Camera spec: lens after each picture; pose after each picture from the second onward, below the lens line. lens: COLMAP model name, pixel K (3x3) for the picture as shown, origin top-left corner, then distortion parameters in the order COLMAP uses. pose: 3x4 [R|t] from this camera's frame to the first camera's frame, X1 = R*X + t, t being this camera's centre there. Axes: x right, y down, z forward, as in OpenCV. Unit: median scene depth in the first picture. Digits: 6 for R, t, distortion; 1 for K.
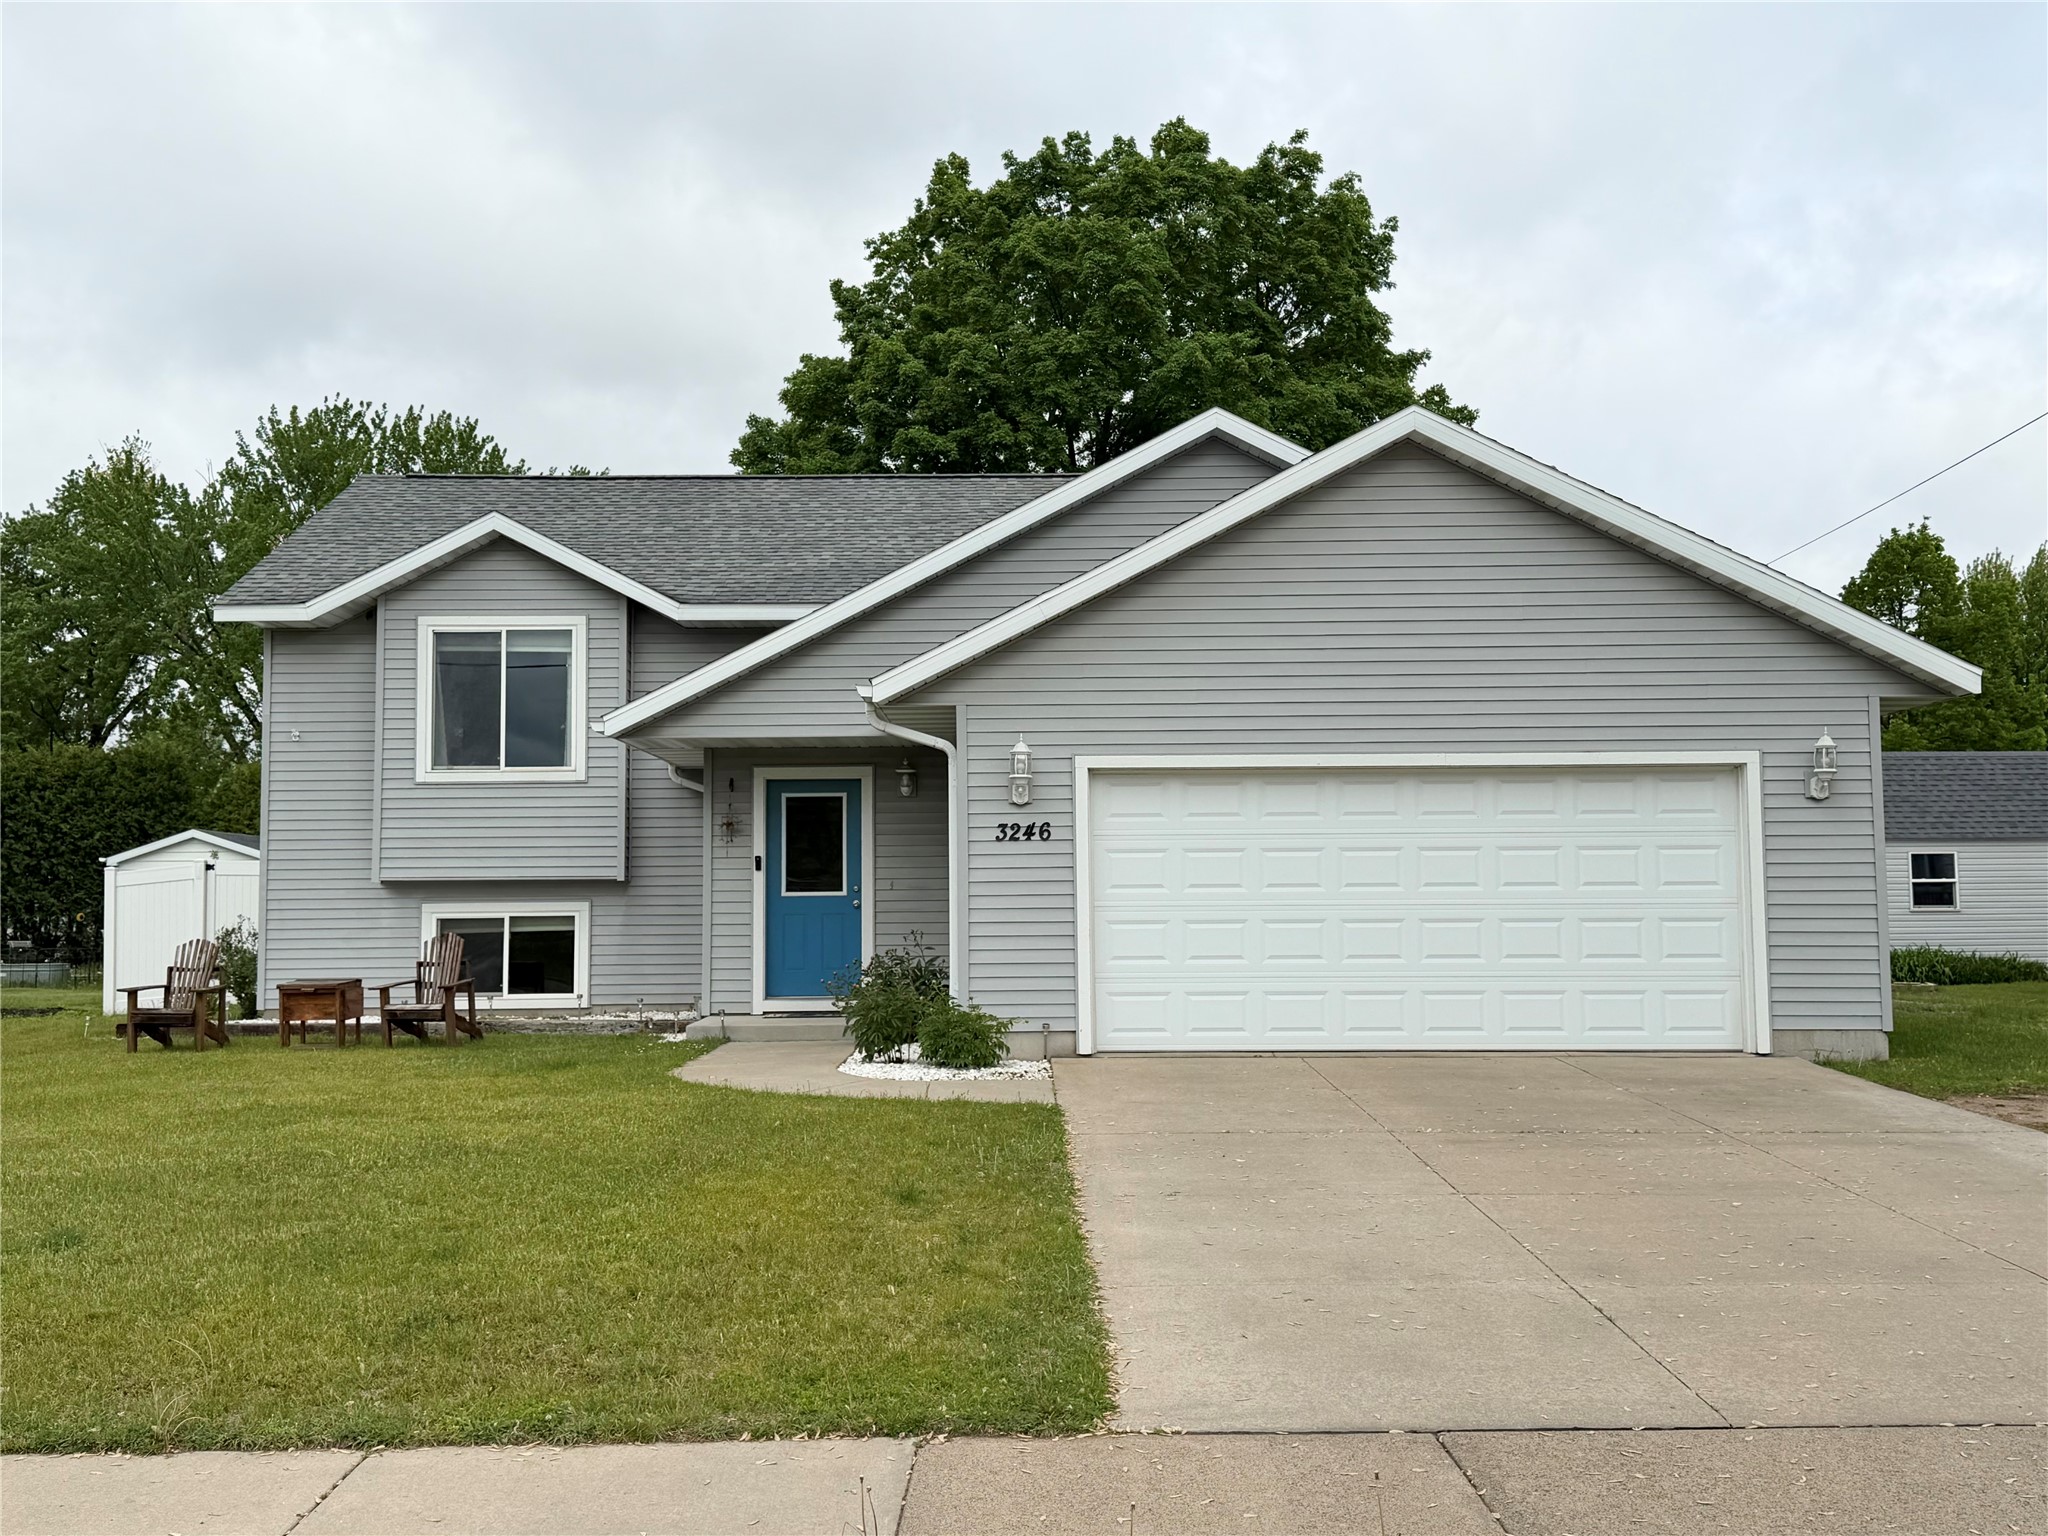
lens RADIAL K [[2077.8, 0, 1024.0], [0, 2077.8, 768.0], [0, 0, 1]] dist [0.185748, 0.004773]
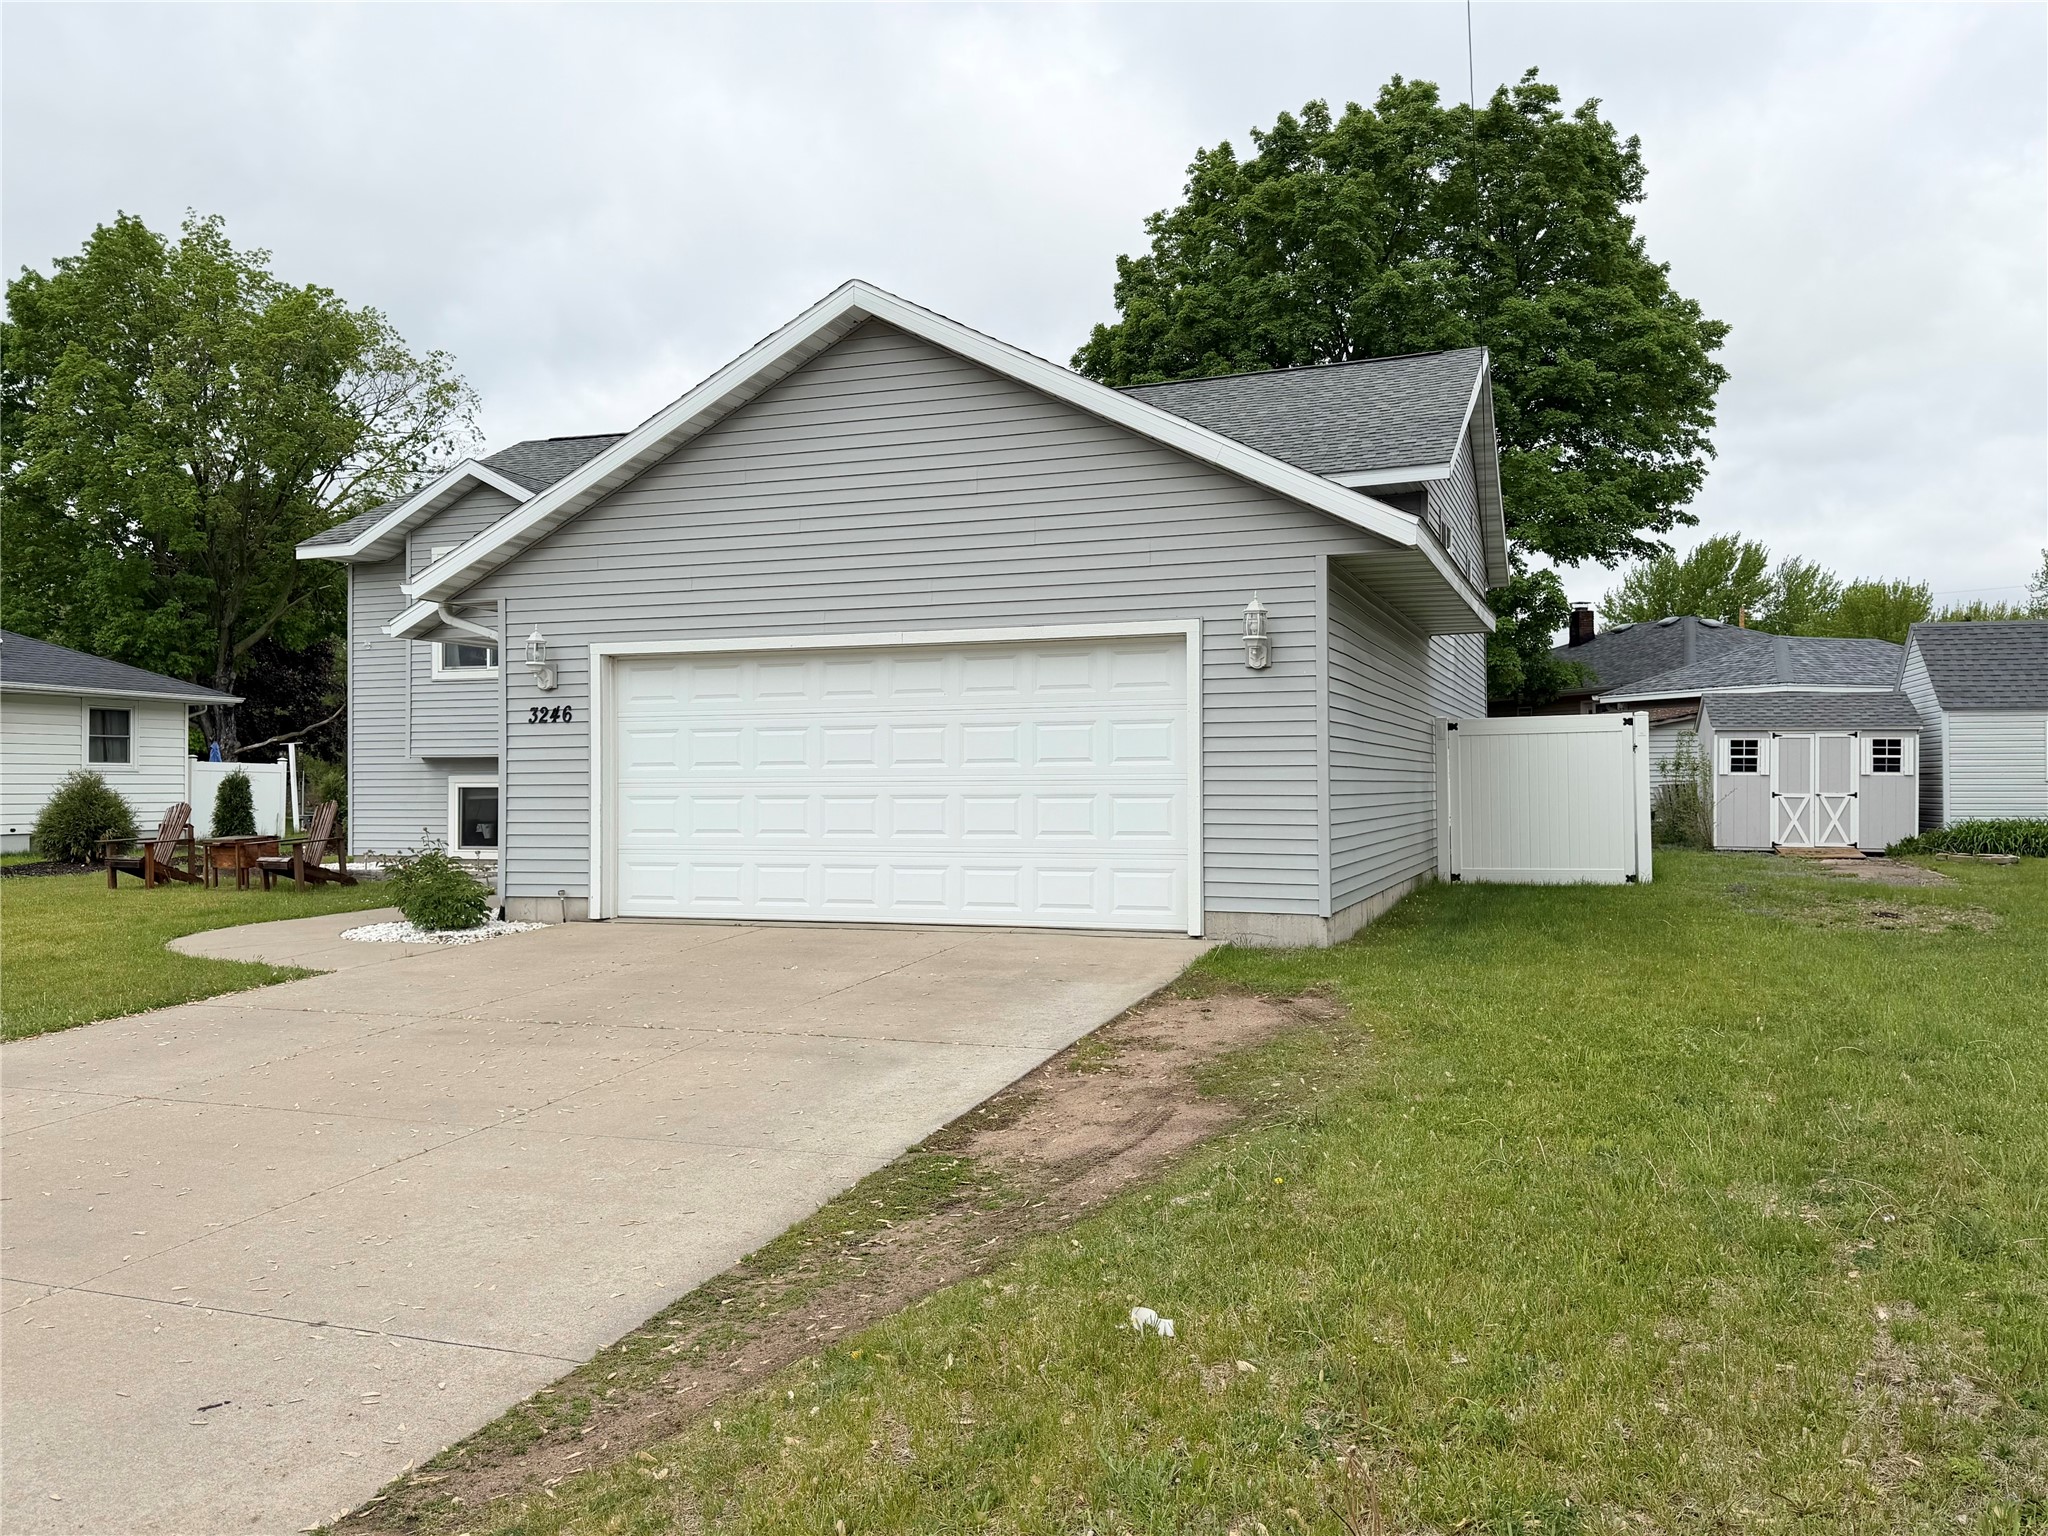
lens RADIAL K [[1629.6, 0, 1012.8], [0, 1629.6, 732.2], [0, 0, 1]] dist [-0.066631, 0.344185]
pose [[0.933338, -0.007177, -0.358928, 0.385581], [0.021639, 0.999107, 0.036290, 0.010346], [0.358347, -0.041637, 0.932659, 0.212466]]
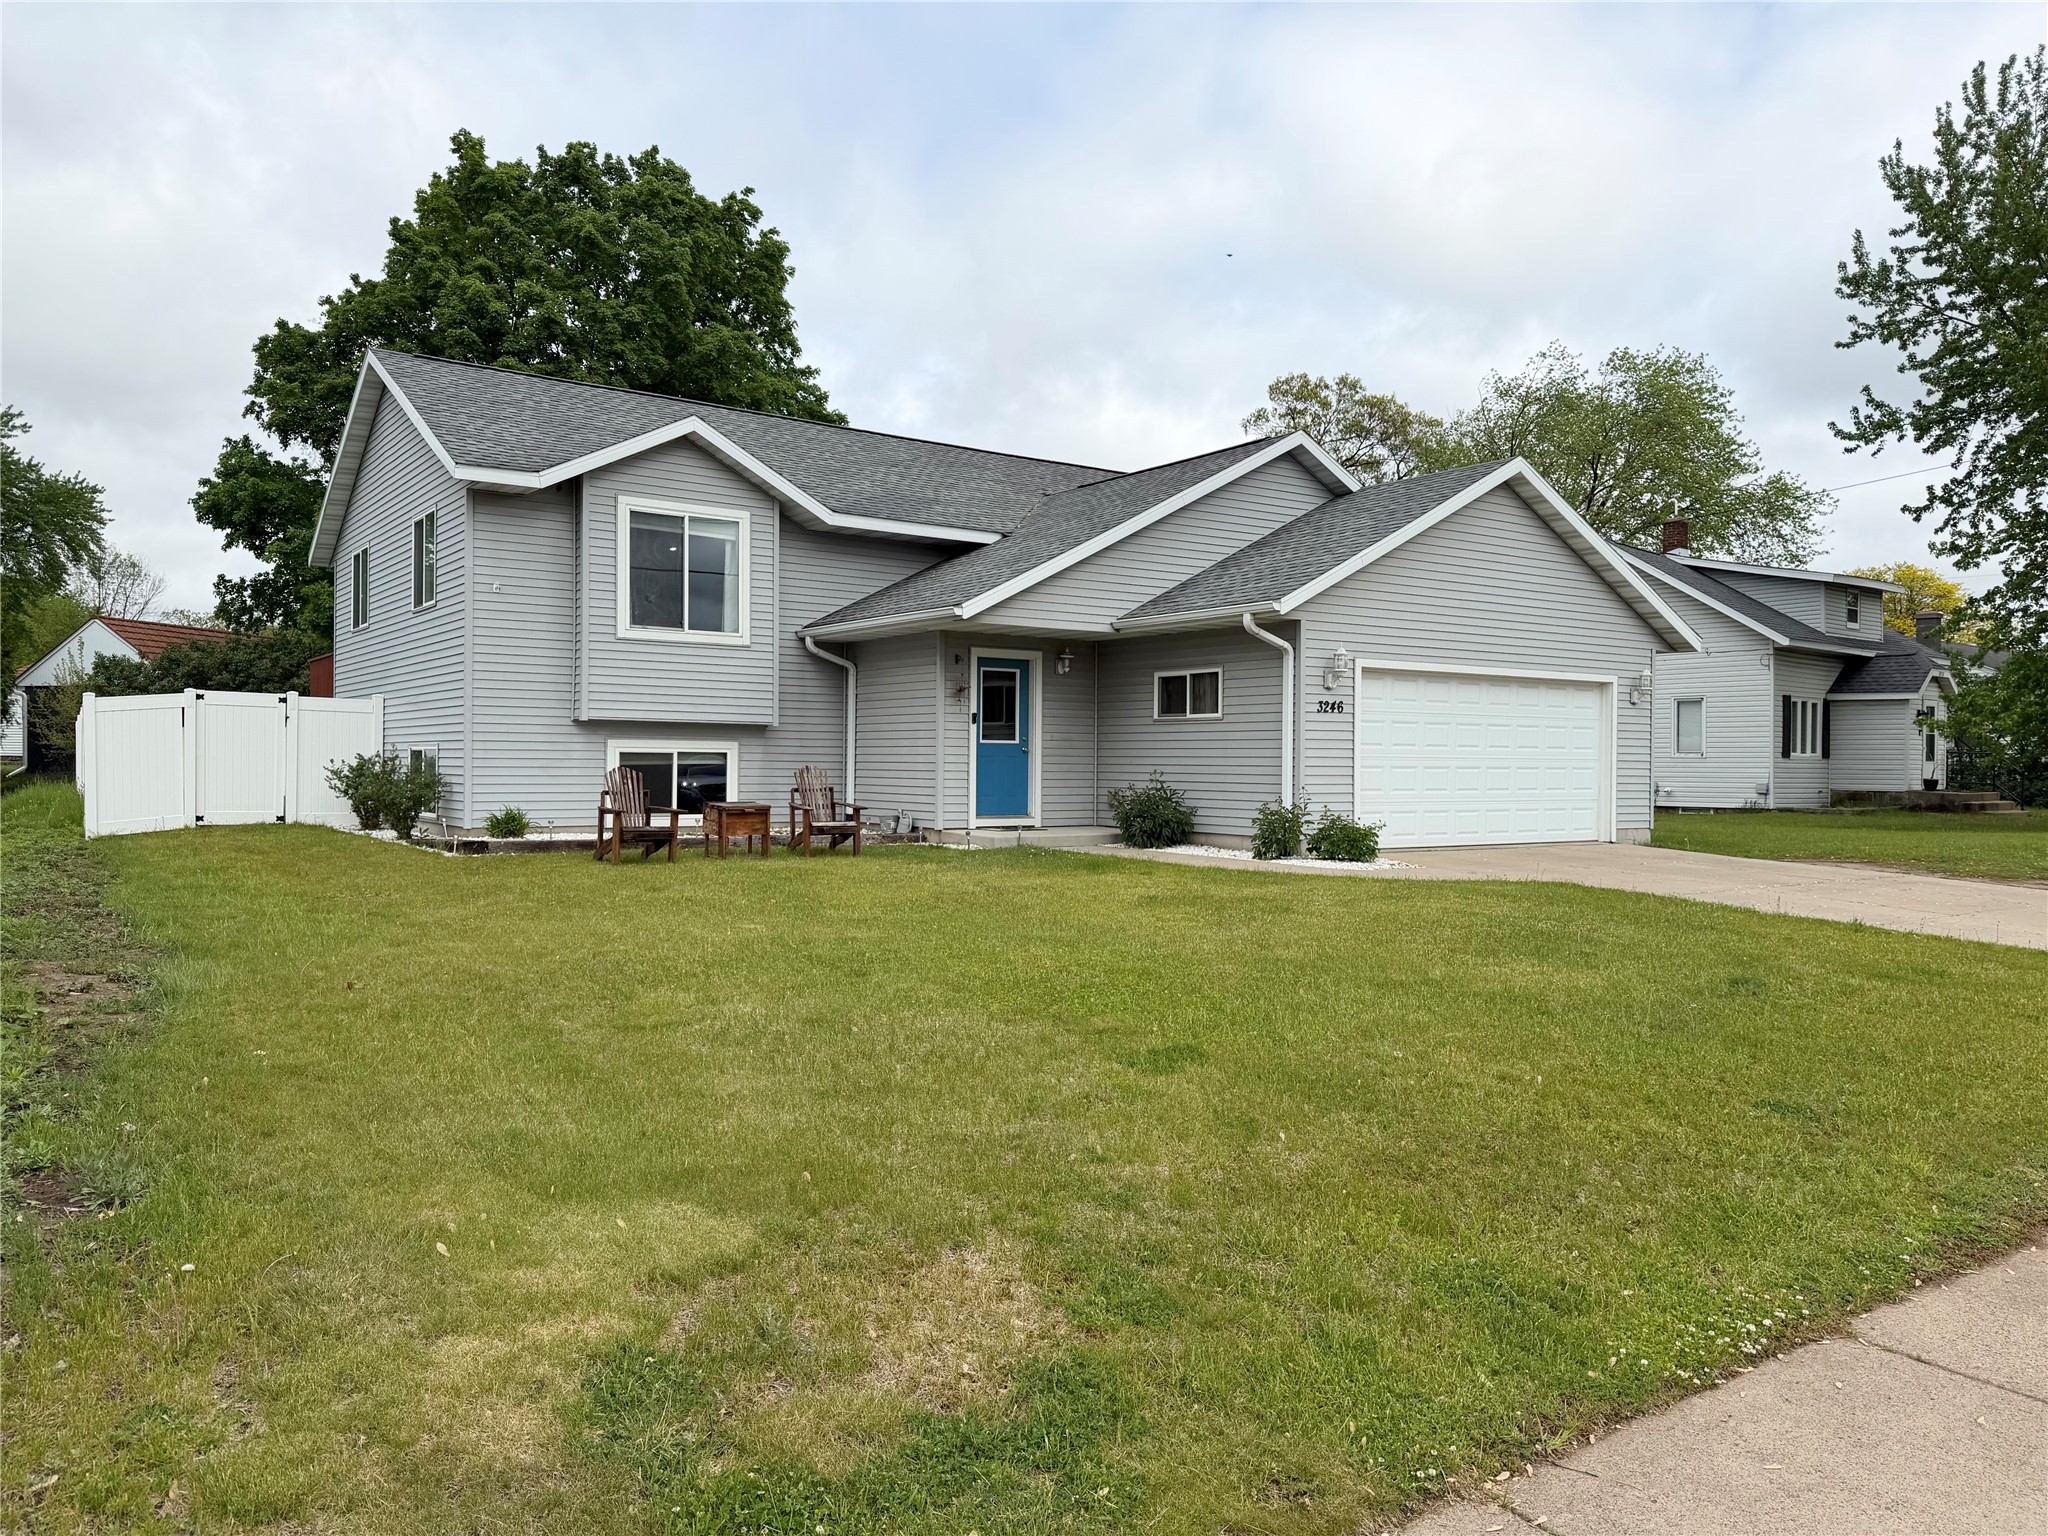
lens RADIAL K [[1423.3, 0, 1017.6], [0, 1423.3, 769.3], [0, 0, 1]] dist [0.211324, -0.361514]
pose [[0.817517, 0.012793, 0.575763, -0.569331], [-0.057408, 0.996584, 0.059369, 0.019630], [-0.573037, -0.081588, 0.815458, 0.201282]]
